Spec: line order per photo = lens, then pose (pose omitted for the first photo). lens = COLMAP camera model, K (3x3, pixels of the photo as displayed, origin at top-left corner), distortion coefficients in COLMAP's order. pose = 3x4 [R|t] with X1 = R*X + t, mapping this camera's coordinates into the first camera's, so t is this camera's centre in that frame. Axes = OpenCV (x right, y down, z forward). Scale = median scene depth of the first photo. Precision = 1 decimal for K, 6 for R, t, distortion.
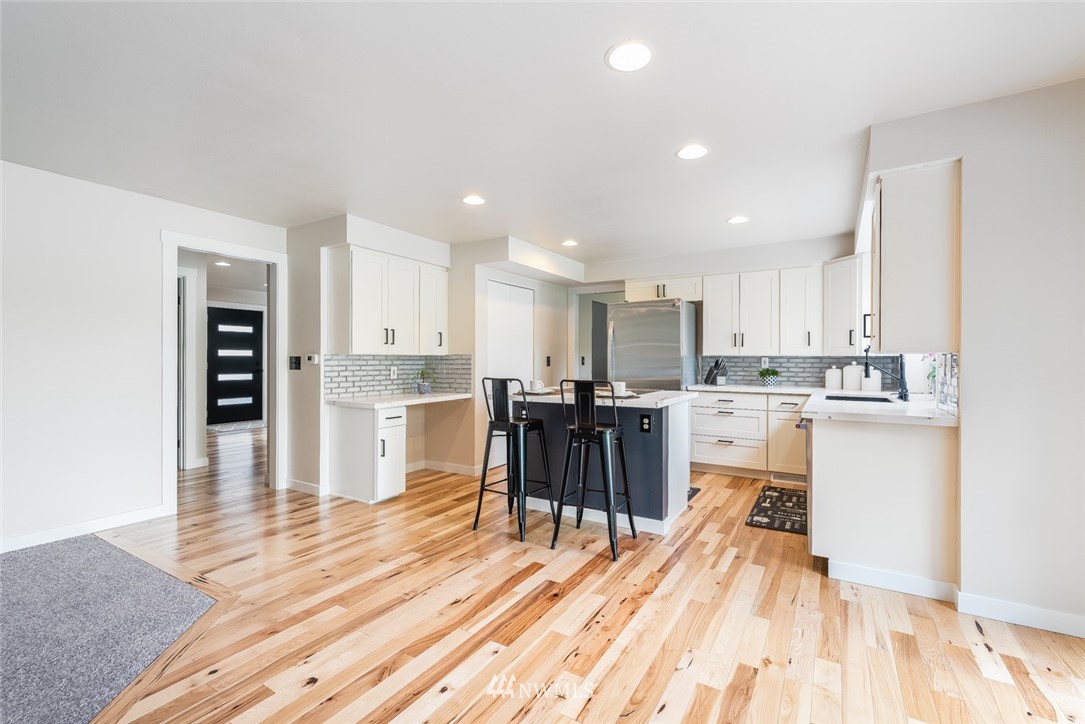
lens RADIAL K [[477.2, 0, 543.4], [0, 477.2, 364.1], [0, 0, 1]] dist [0.004116, -0.001214]
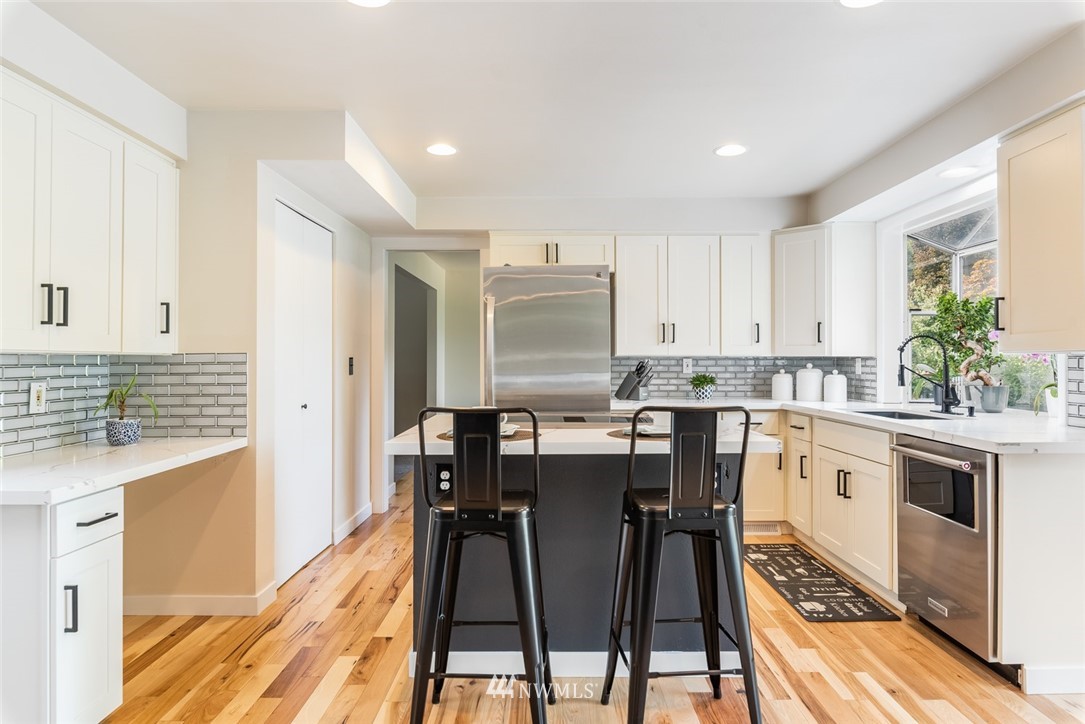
lens RADIAL K [[641.8, 0, 544.2], [0, 641.8, 356.6], [0, 0, 1]] dist [-0.007940, -0.004142]
pose [[0.852760, 0.000603, 0.522302, -0.253060], [0.007521, 0.999882, -0.013432, -0.006446], [-0.522248, 0.015382, 0.852655, 0.352156]]
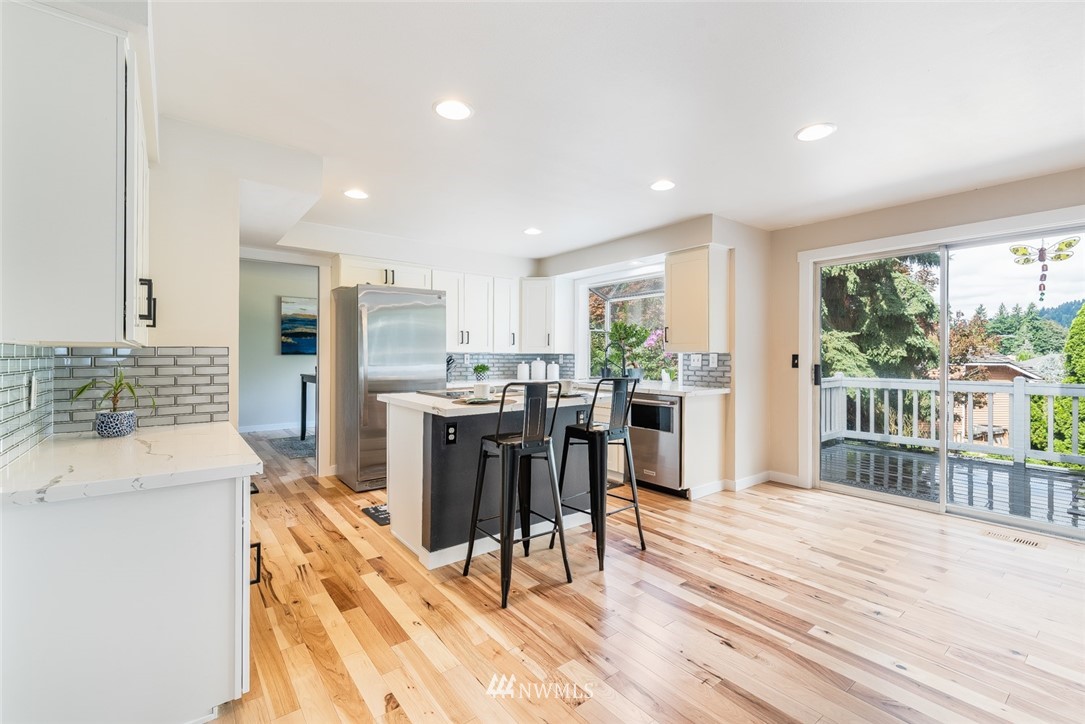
lens RADIAL K [[477.2, 0, 547.9], [0, 477.2, 354.6], [0, 0, 1]] dist [0.004116, -0.001214]
pose [[0.339367, 0.002462, 0.940651, -0.582284], [0.008100, 0.999952, -0.005540, -0.006504], [-0.940619, 0.009500, 0.339331, 0.539511]]
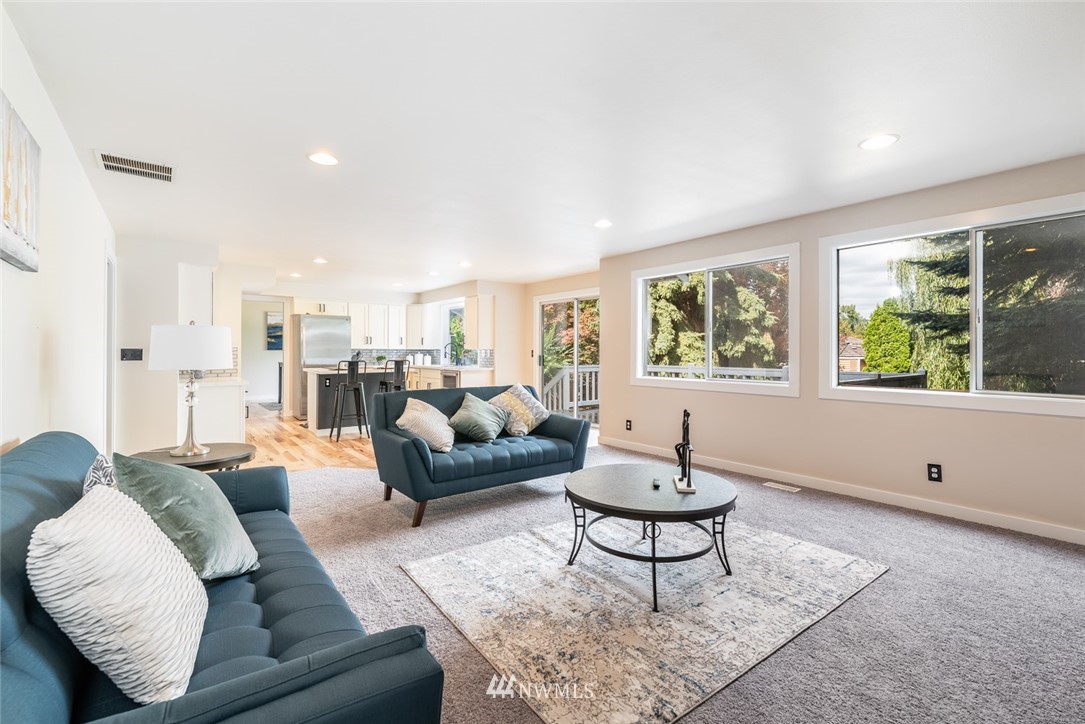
lens RADIAL K [[477.2, 0, 548.0], [0, 477.2, 353.5], [0, 0, 1]] dist [0.004116, -0.001214]
pose [[0.338844, -0.005900, 0.940824, -1.233496], [0.007752, 0.999964, 0.003479, -0.001316], [-0.940811, 0.006114, 0.338877, -0.306444]]
